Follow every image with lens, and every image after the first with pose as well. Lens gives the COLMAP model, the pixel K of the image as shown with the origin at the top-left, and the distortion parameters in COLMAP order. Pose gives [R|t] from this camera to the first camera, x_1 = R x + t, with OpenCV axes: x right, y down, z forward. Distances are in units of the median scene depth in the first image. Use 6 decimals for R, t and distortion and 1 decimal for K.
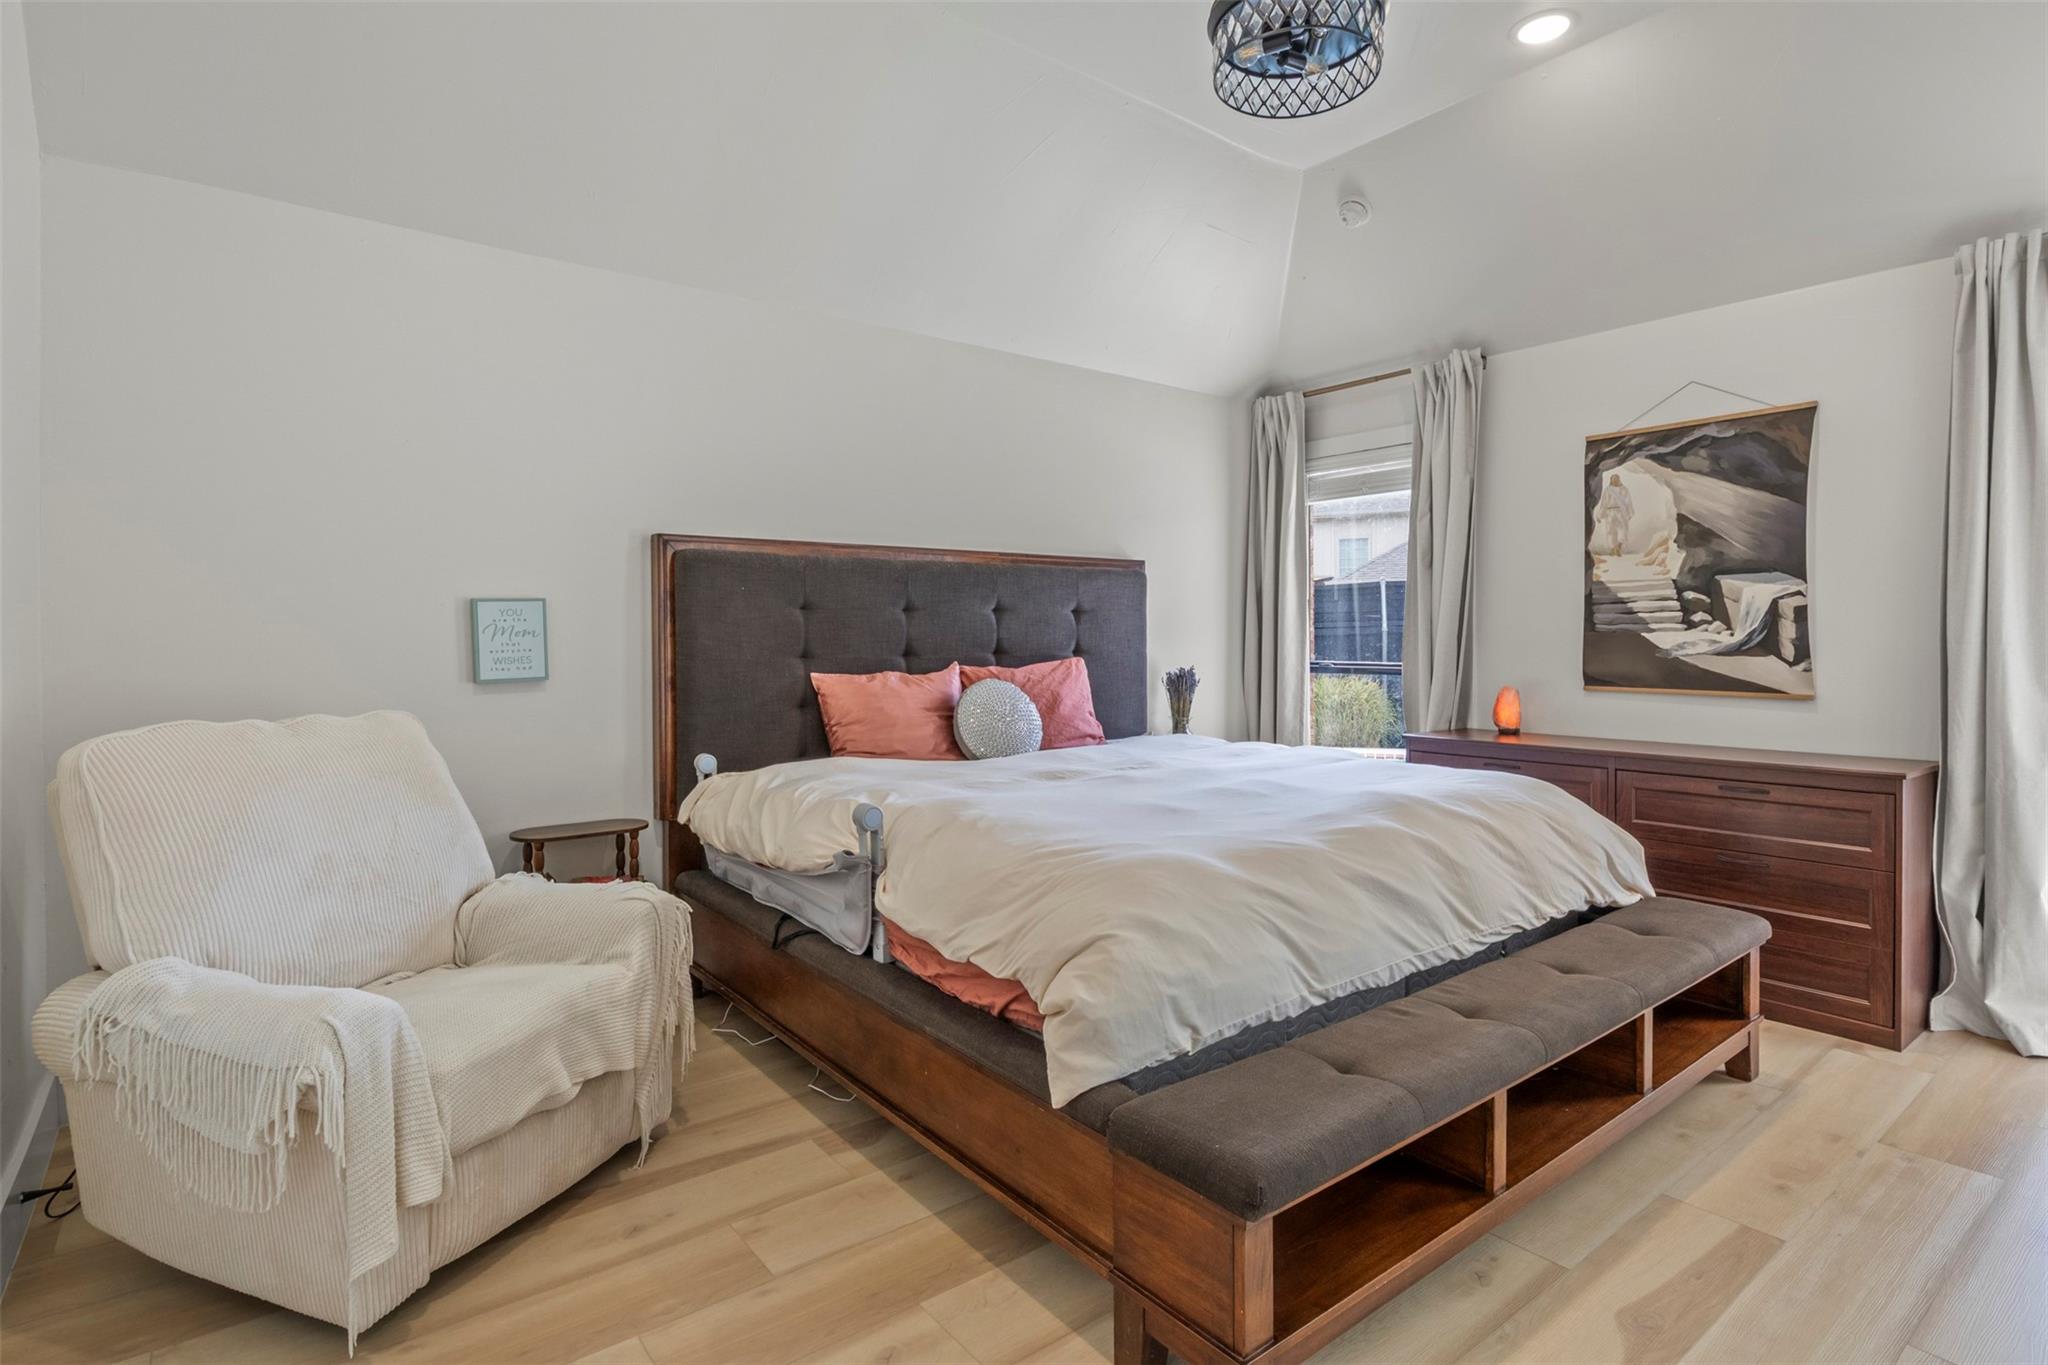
lens RADIAL K [[1028.6, 0, 1021.4], [0, 1028.6, 633.6], [0, 0, 1]] dist [-0.011608, -0.000087]
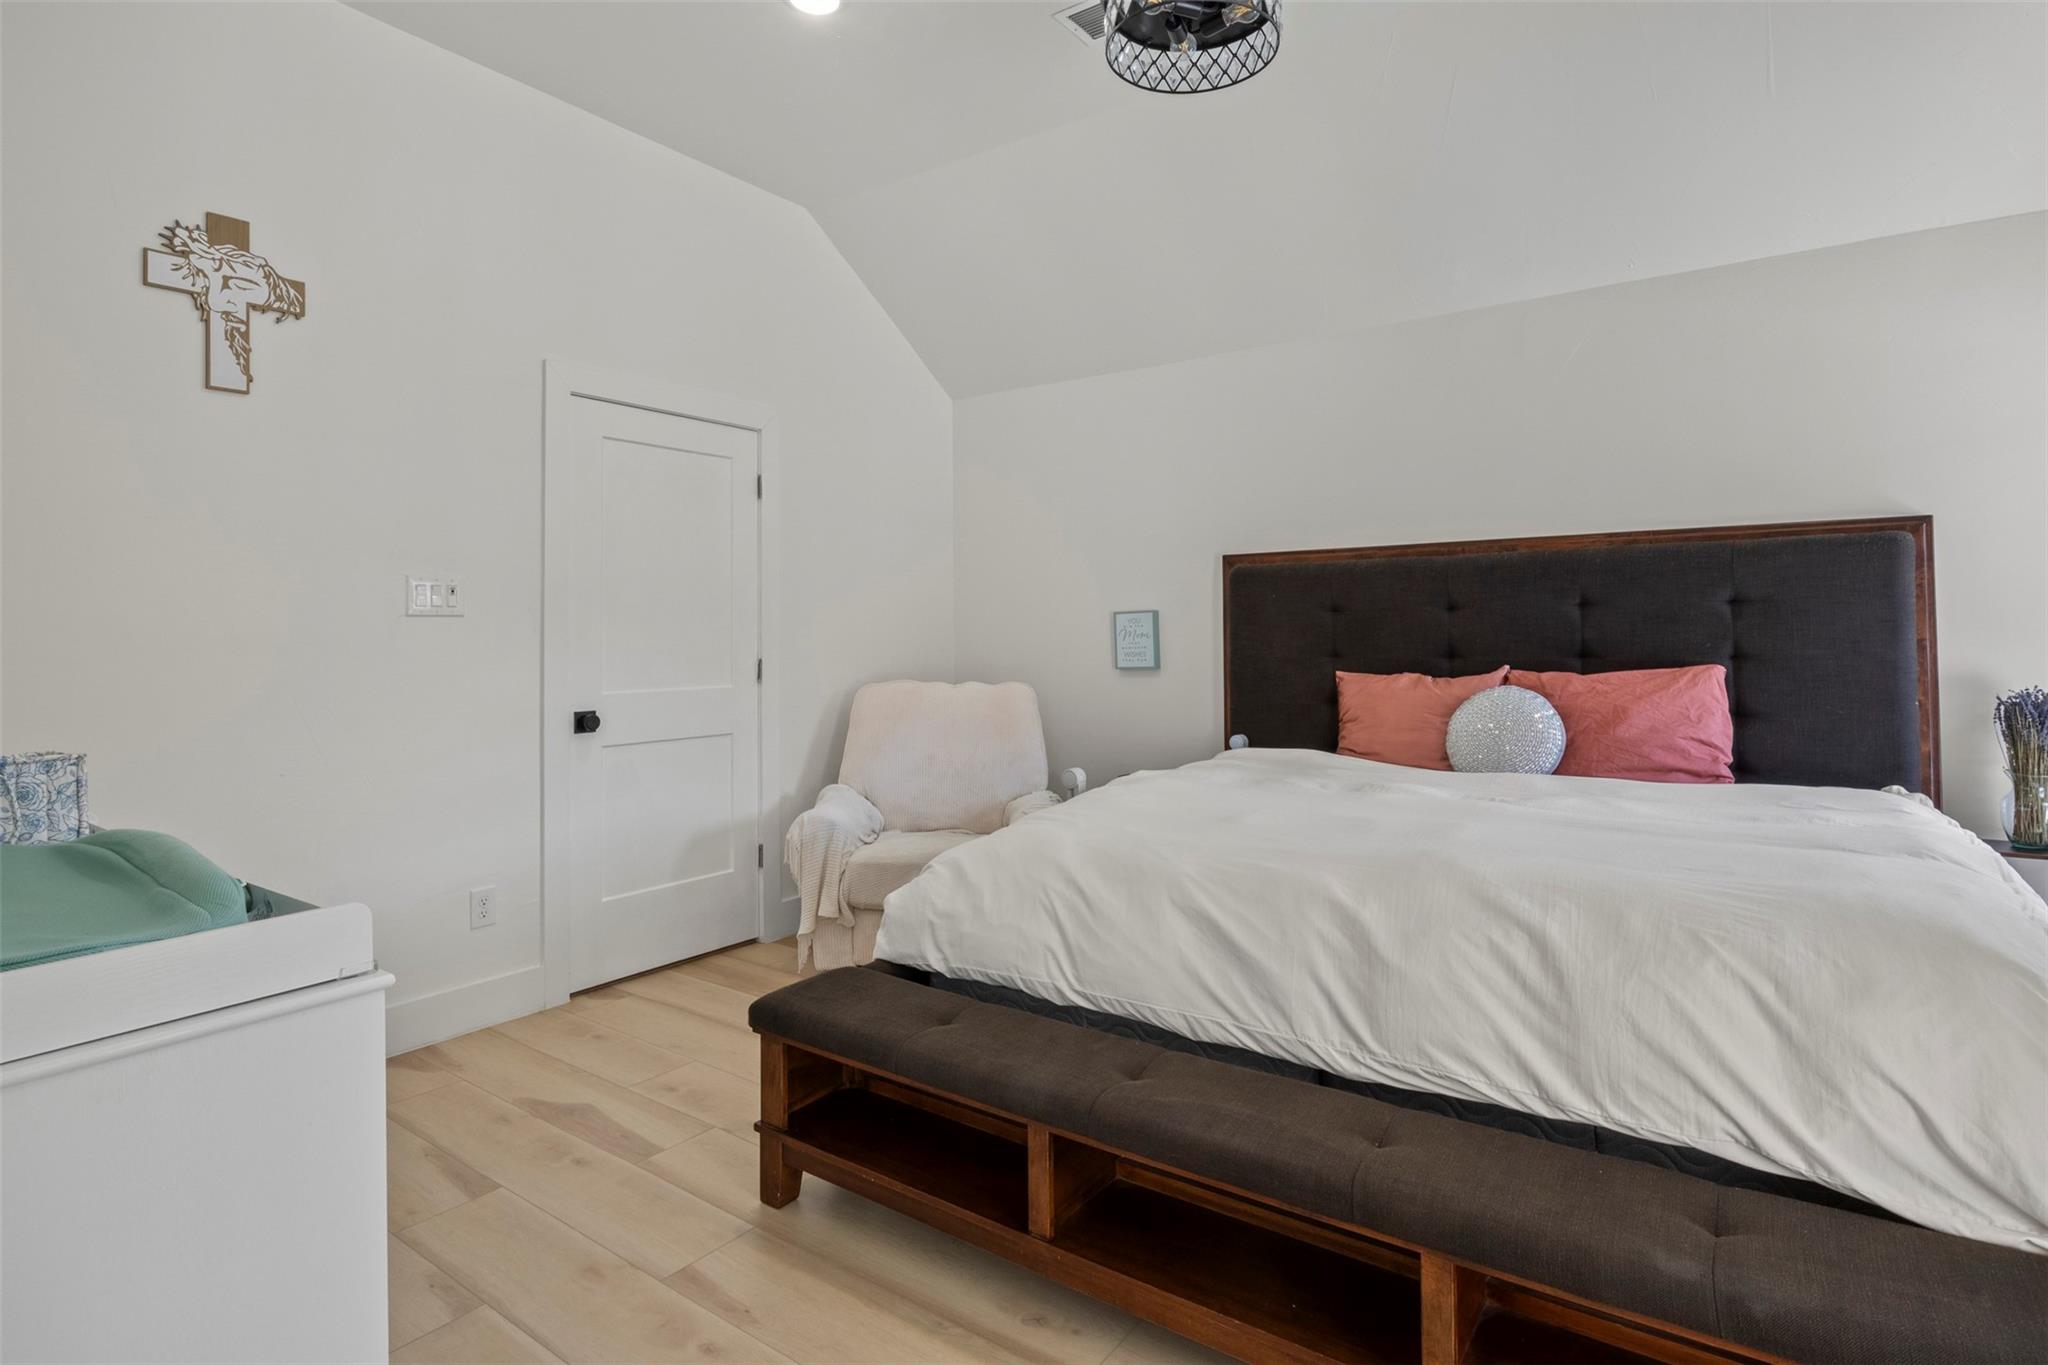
lens RADIAL K [[1028.6, 0, 1021.4], [0, 1028.6, 633.6], [0, 0, 1]] dist [-0.011608, -0.000087]
pose [[0.290743, -0.000796, -0.956801, 0.789843], [0.009104, 0.999957, 0.001935, -0.006431], [0.956758, -0.009273, 0.290738, 0.410274]]
